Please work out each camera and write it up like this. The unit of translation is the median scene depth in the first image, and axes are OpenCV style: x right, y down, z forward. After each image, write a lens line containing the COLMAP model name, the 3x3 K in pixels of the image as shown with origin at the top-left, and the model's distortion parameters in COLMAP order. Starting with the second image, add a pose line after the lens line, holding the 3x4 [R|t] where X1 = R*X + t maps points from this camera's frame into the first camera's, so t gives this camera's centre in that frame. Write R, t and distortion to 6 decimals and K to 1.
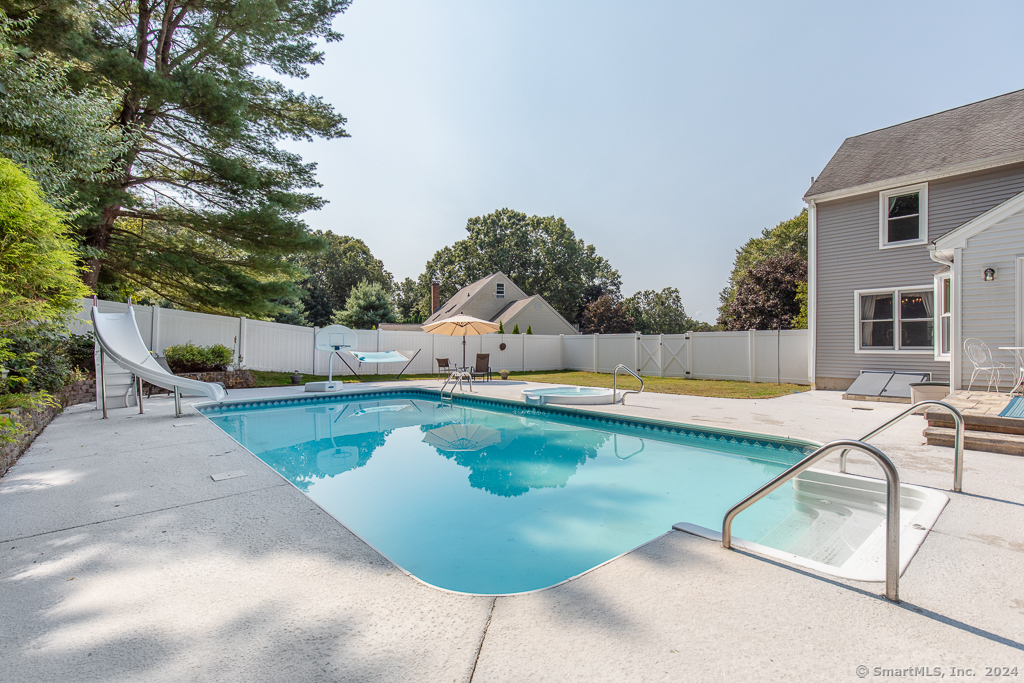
lens RADIAL K [[464.3, 0, 512.0], [0, 464.3, 341.5], [0, 0, 1]] dist [0.000464, 0.000077]
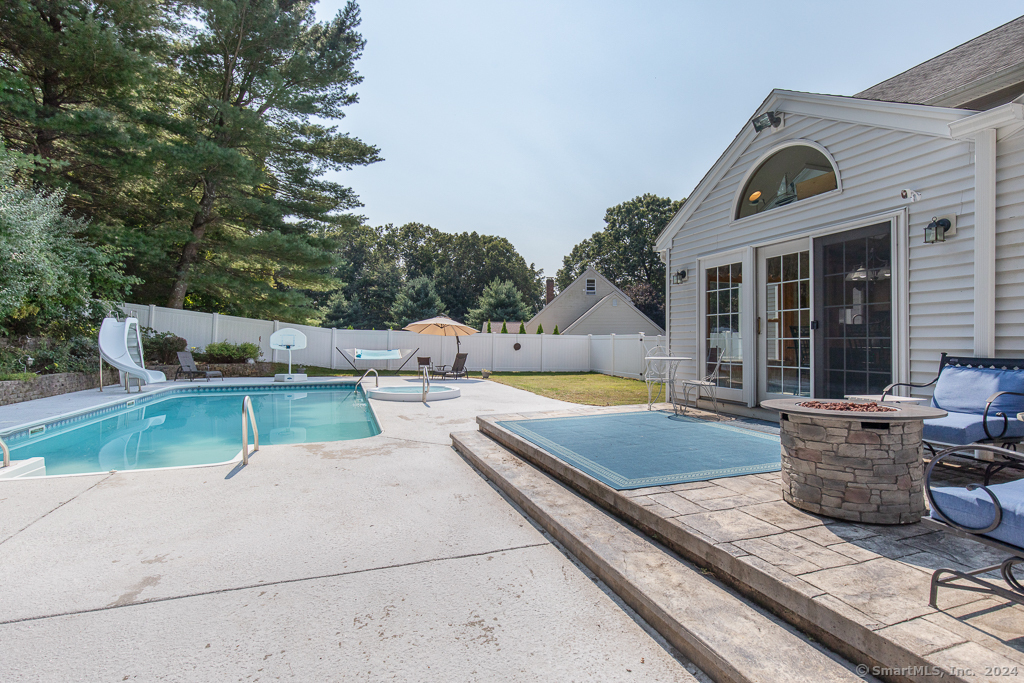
lens RADIAL K [[498.3, 0, 512.0], [0, 498.3, 328.7], [0, 0, 1]] dist [-0.002061, -0.000049]
pose [[0.926623, 0.000785, -0.375991, 0.400264], [-0.008169, 0.999804, -0.018045, -0.008700], [0.375903, 0.019793, 0.926447, -0.004972]]
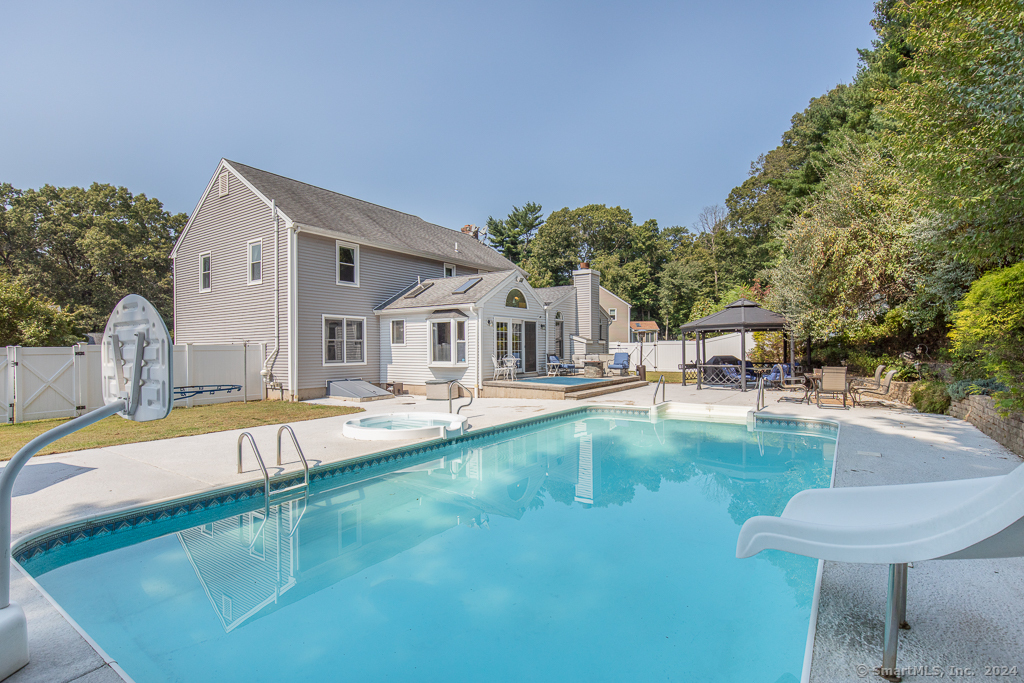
lens RADIAL K [[492.7, 0, 512.0], [0, 492.7, 341.5], [0, 0, 1]] dist [0.000824, 0.000086]
pose [[-0.239000, 0.020253, 0.970808, -0.393054], [0.002215, 0.999791, -0.020312, -0.007647], [-0.971017, -0.002704, -0.238995, 0.522366]]
